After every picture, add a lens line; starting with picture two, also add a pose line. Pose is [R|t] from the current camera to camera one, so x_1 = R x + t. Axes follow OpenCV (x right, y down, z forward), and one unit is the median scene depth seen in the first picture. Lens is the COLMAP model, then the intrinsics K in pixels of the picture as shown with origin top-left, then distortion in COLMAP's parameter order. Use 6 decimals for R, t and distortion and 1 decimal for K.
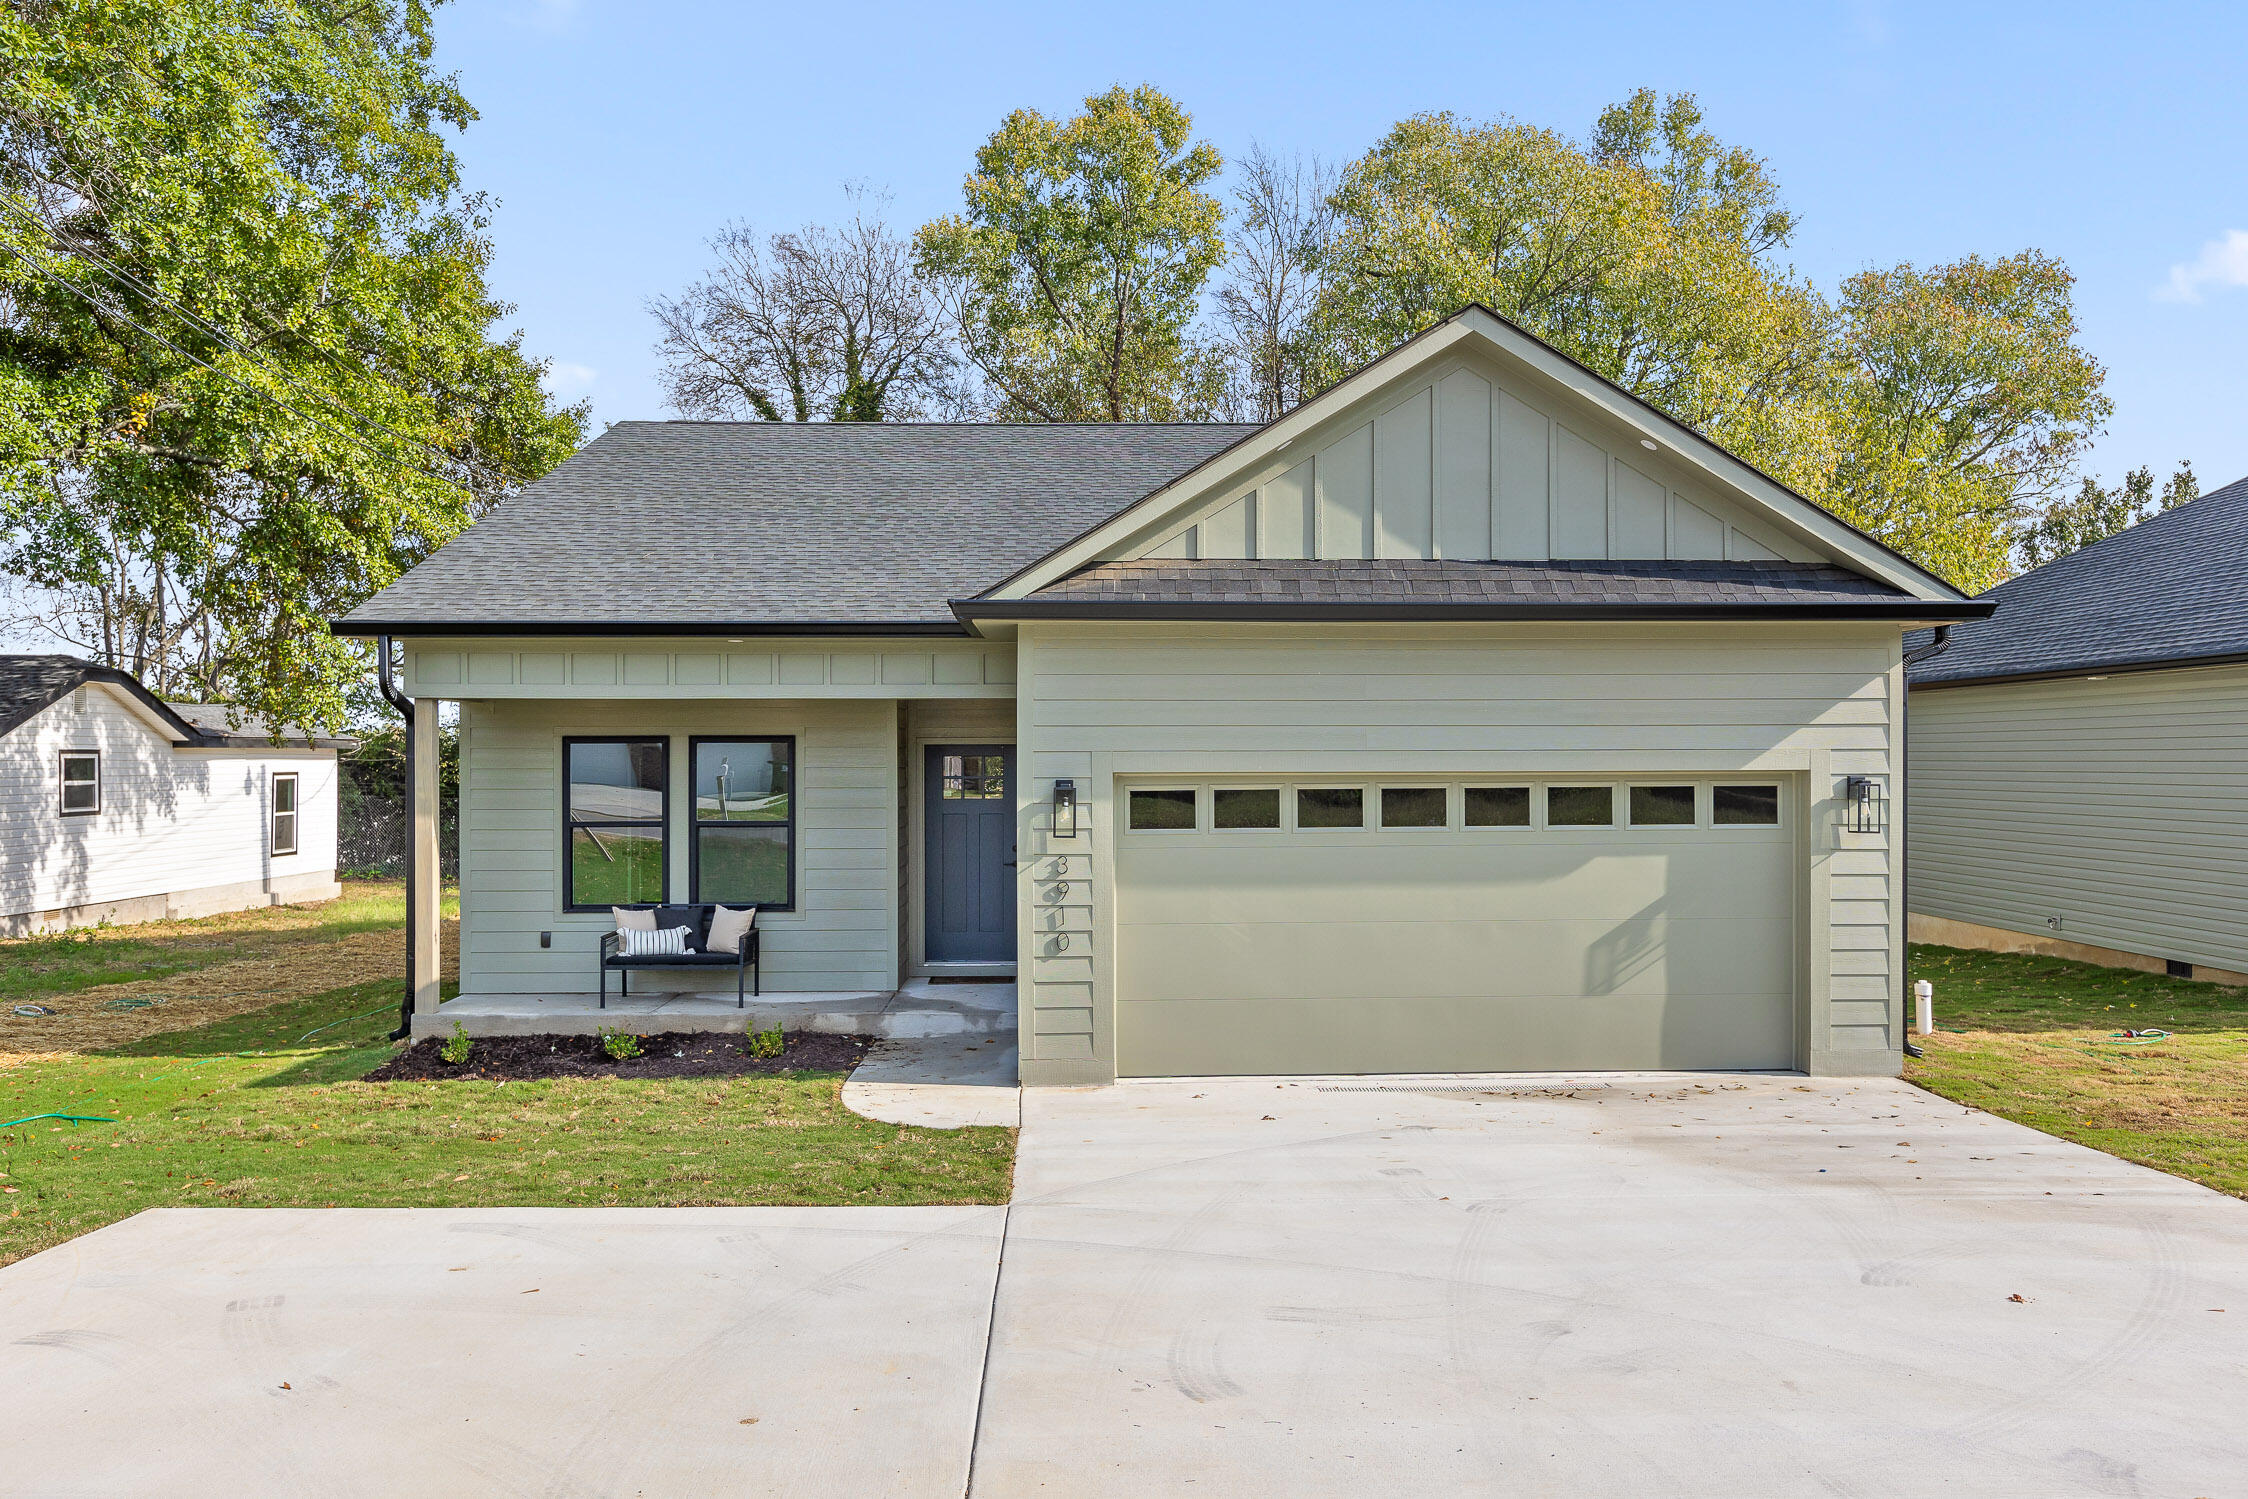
lens RADIAL K [[1627.1, 0, 1122.0], [0, 1627.1, 757.5], [0, 0, 1]] dist [0.011077, -0.013995]
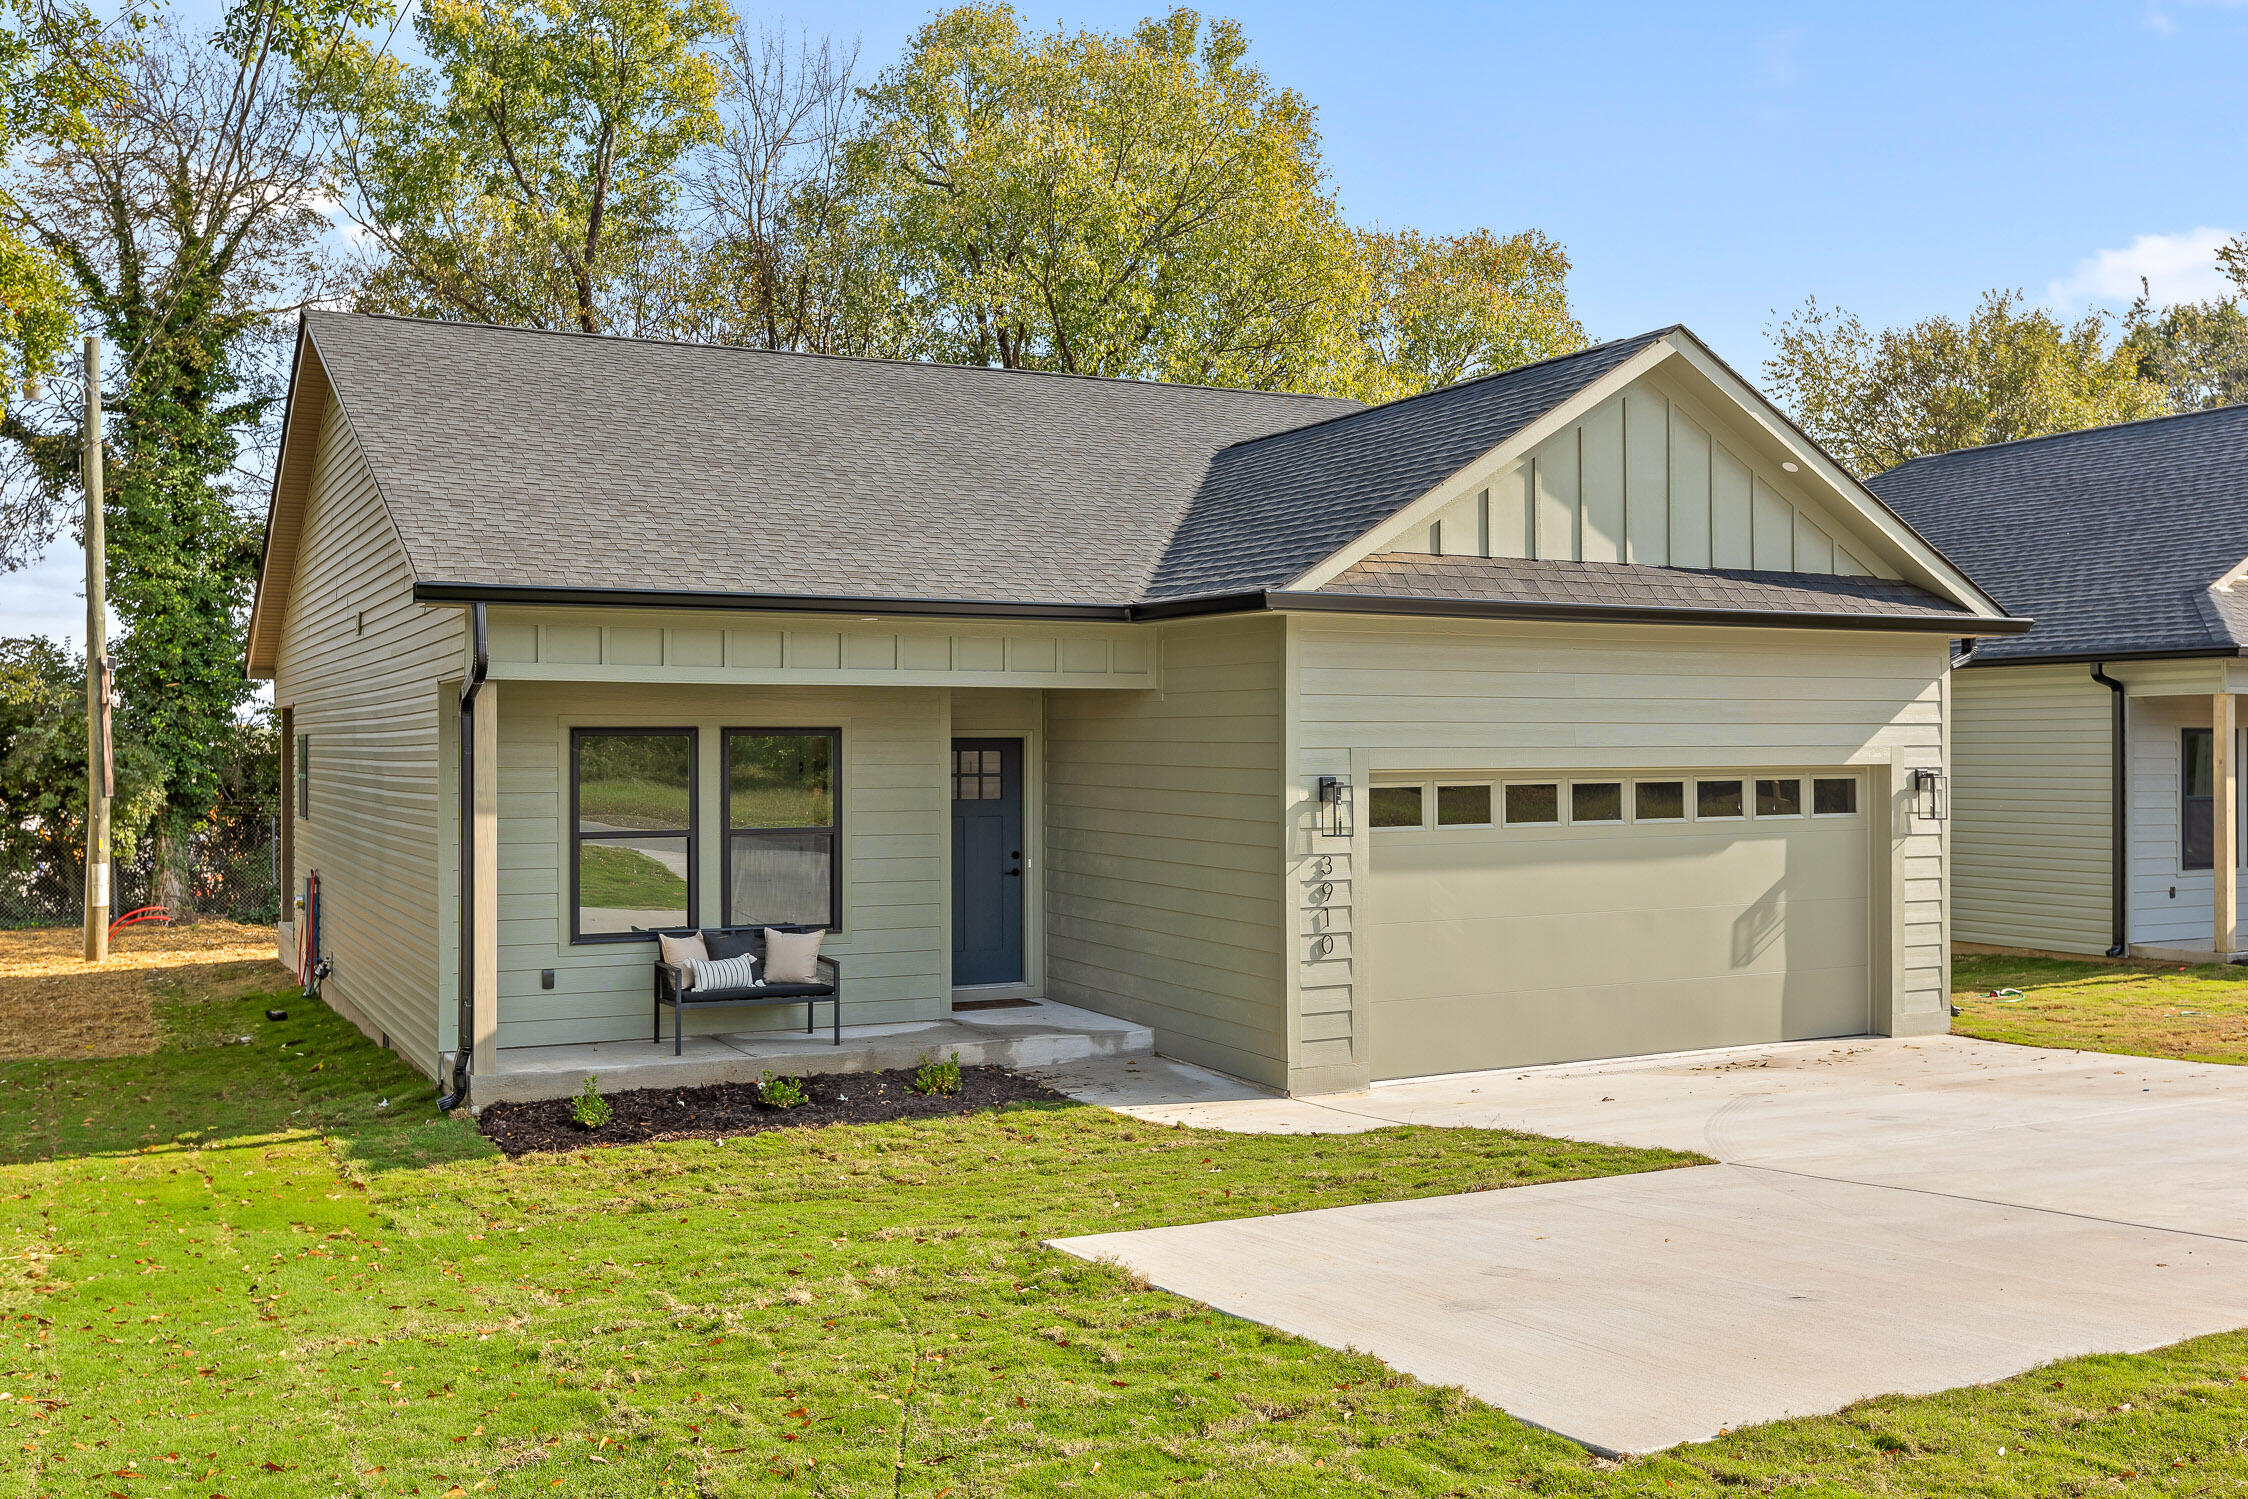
lens RADIAL K [[2098.5, 0, 1116.9], [0, 2098.5, 741.7], [0, 0, 1]] dist [-0.005879, 0.000000]
pose [[0.903083, 0.002350, 0.429460, -0.669313], [0.000157, 0.999983, -0.005803, 0.000172], [-0.429466, 0.005309, 0.903067, -0.071967]]
